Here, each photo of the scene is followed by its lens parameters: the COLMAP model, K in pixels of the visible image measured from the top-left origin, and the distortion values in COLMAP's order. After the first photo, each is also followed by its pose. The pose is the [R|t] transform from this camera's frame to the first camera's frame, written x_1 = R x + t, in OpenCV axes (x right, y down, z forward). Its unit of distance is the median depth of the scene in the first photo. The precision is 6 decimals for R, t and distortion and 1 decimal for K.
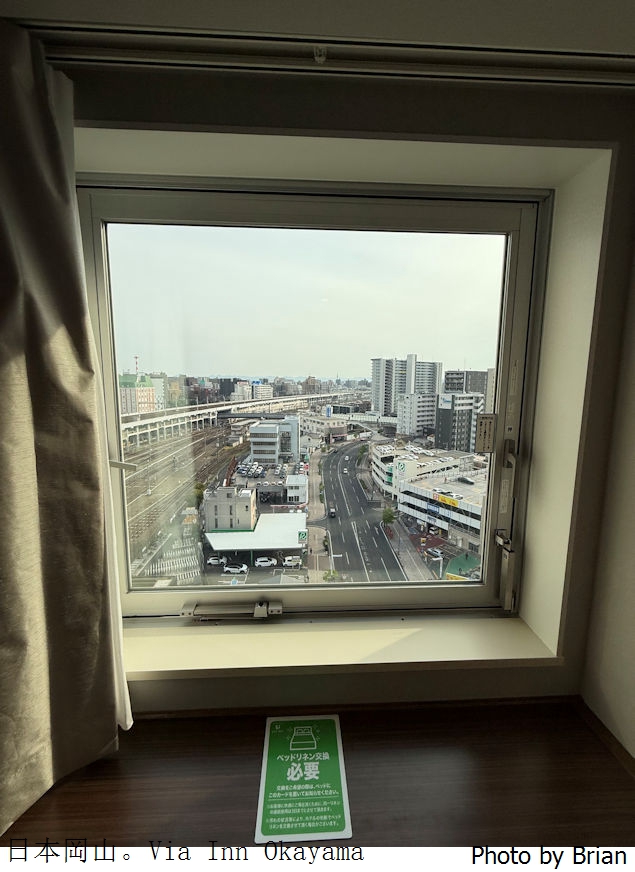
lens RADIAL K [[363.5, 0, 317.5], [0, 363.5, 436.0], [0, 0, 1]] dist [0.018023, 0.000101]
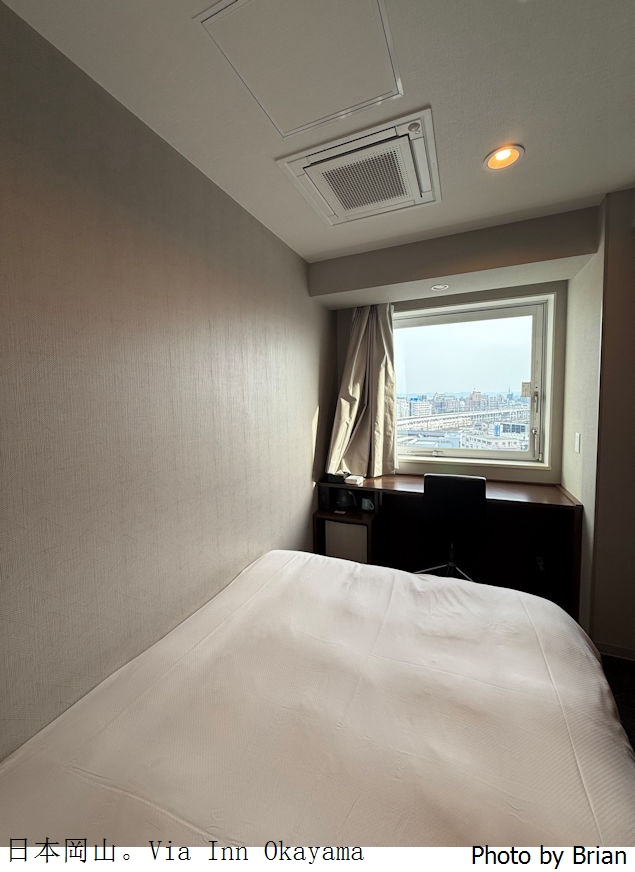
lens RADIAL K [[363.5, 0, 317.5], [0, 363.5, 436.0], [0, 0, 1]] dist [0.018023, 0.000101]
pose [[0.910887, 0.009727, -0.412542, 0.196239], [-0.028983, 0.998761, -0.040446, 0.502228], [0.411638, 0.048799, 0.910040, -2.091250]]
